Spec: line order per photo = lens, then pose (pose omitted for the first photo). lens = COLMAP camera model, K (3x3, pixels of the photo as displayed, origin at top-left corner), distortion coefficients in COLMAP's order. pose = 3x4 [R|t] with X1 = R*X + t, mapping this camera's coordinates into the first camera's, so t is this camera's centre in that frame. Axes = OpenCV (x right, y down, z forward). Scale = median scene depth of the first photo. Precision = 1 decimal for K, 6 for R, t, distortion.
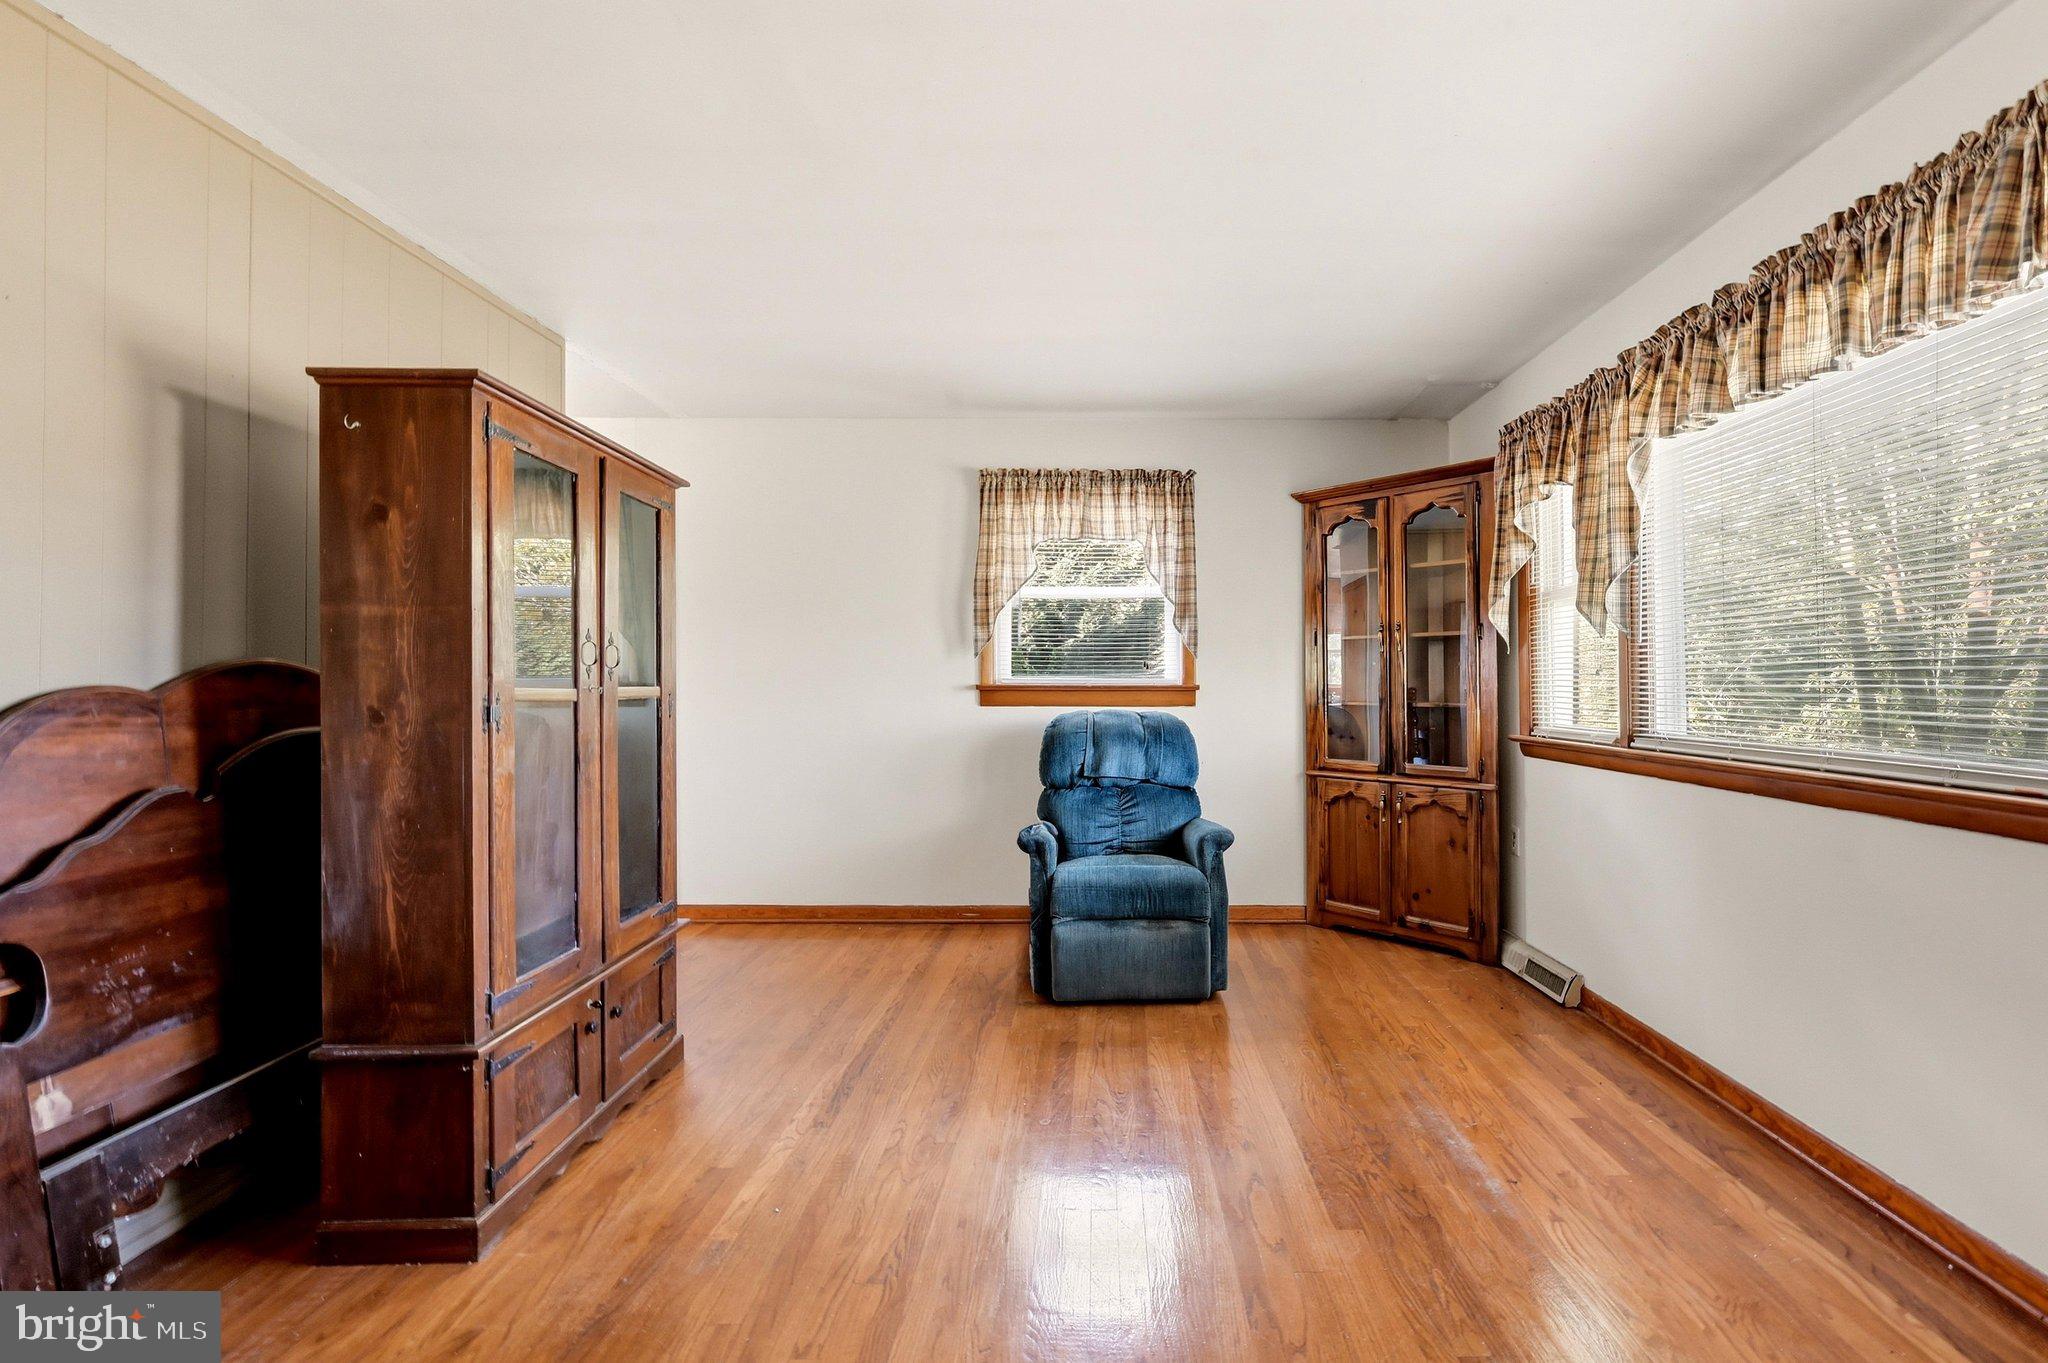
lens RADIAL K [[910.1, 0, 1024.0], [0, 910.1, 681.5], [0, 0, 1]] dist [-0.000473, 0.000197]
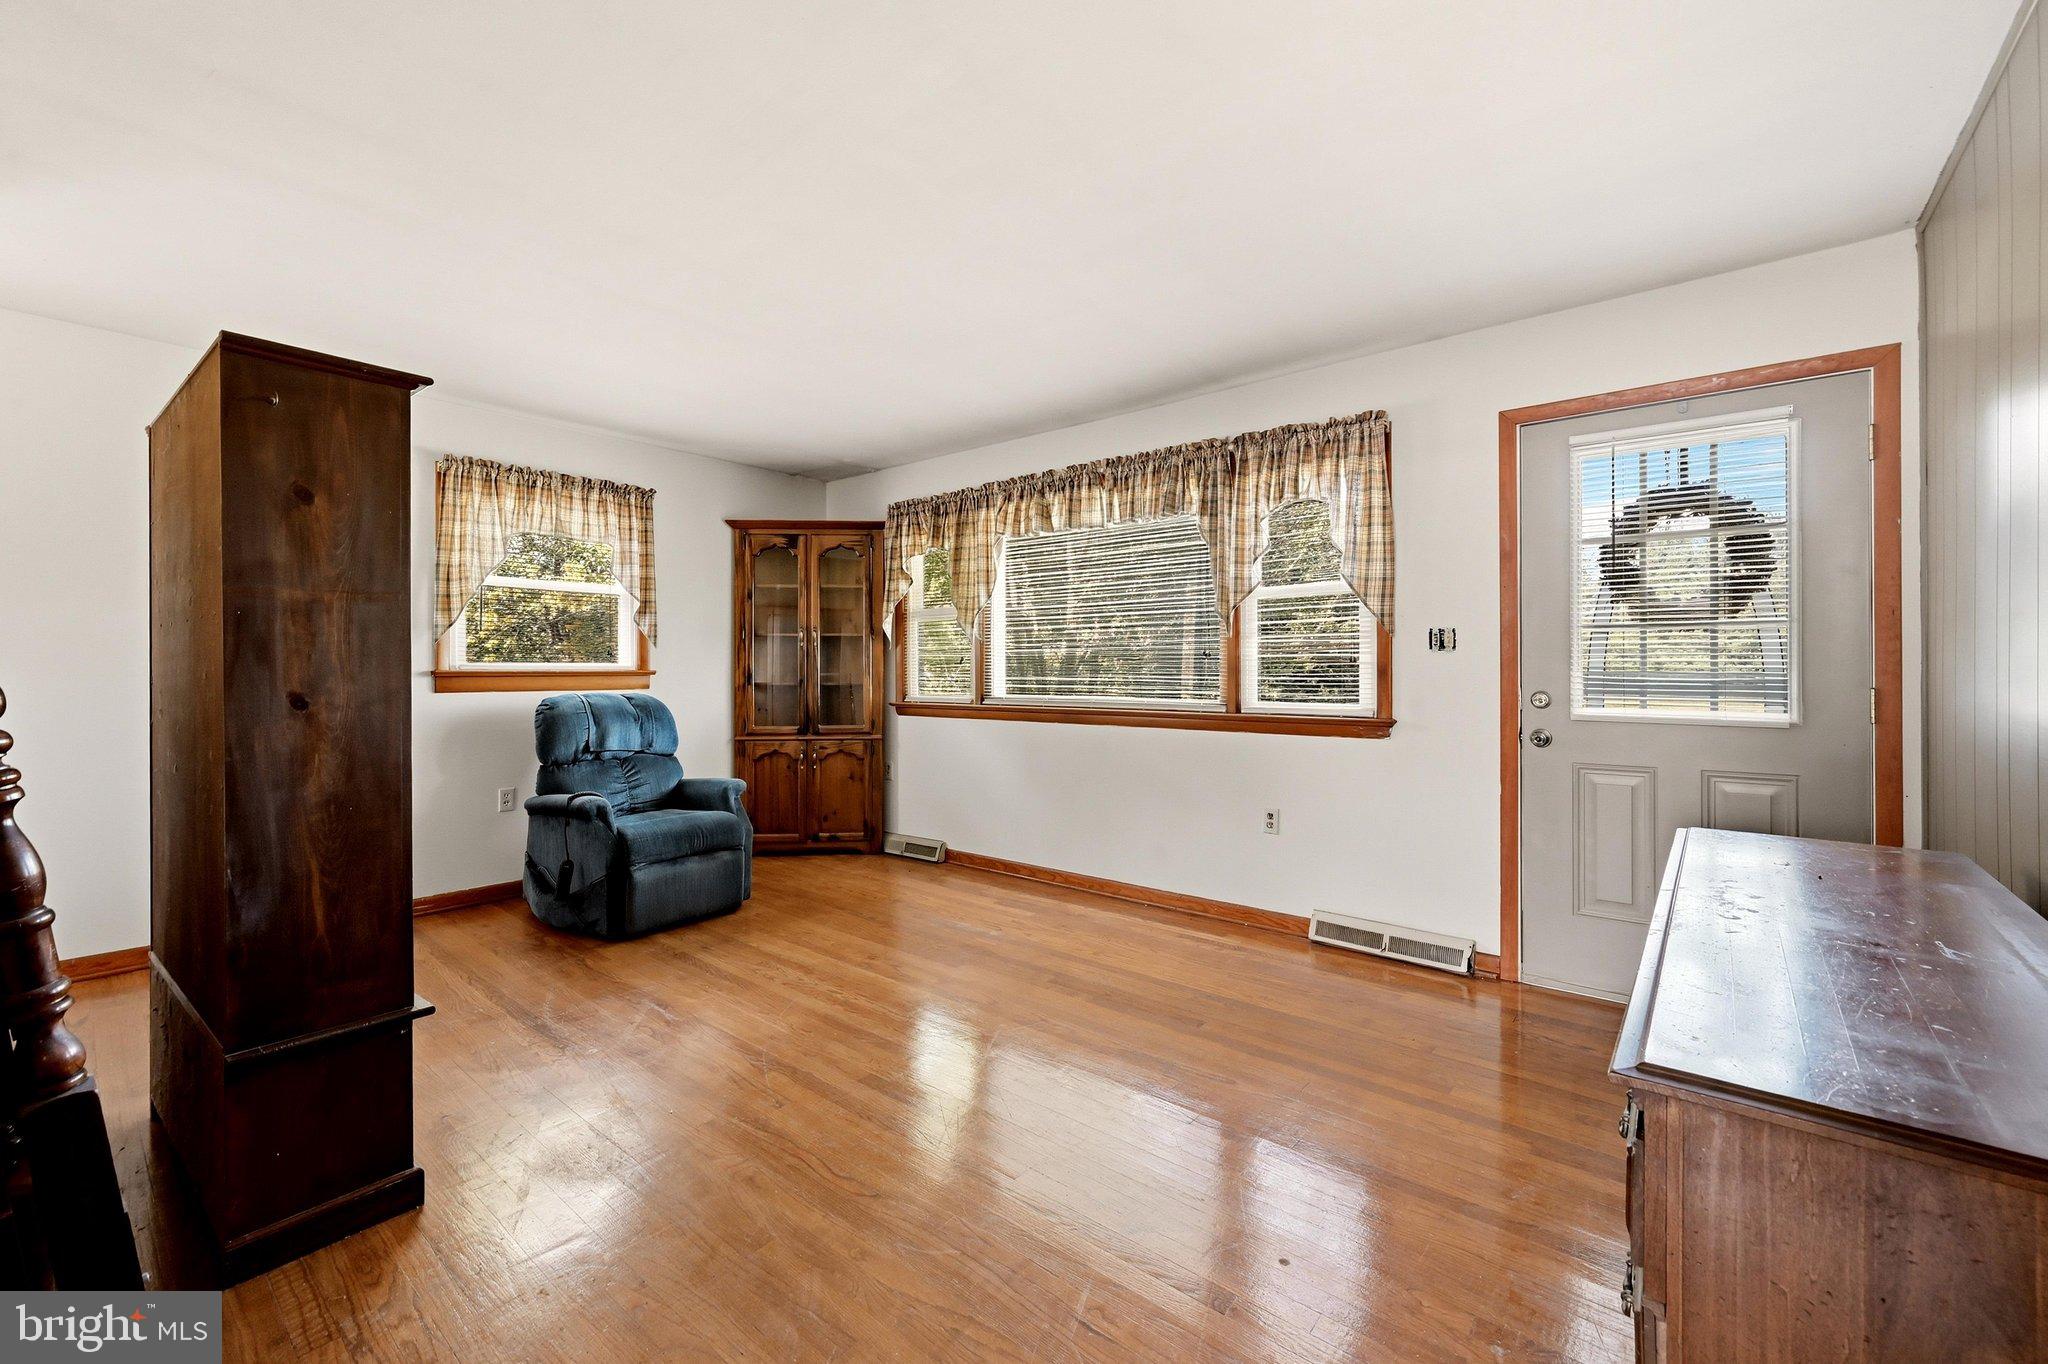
lens RADIAL K [[843.1, 0, 1024.0], [0, 843.1, 682.0], [0, 0, 1]] dist [-0.000240, 0.000028]
pose [[0.634314, -0.013652, 0.772955, -0.438987], [0.001061, 0.999859, 0.016788, 0.000958], [-0.773074, -0.009828, 0.634239, -0.086396]]
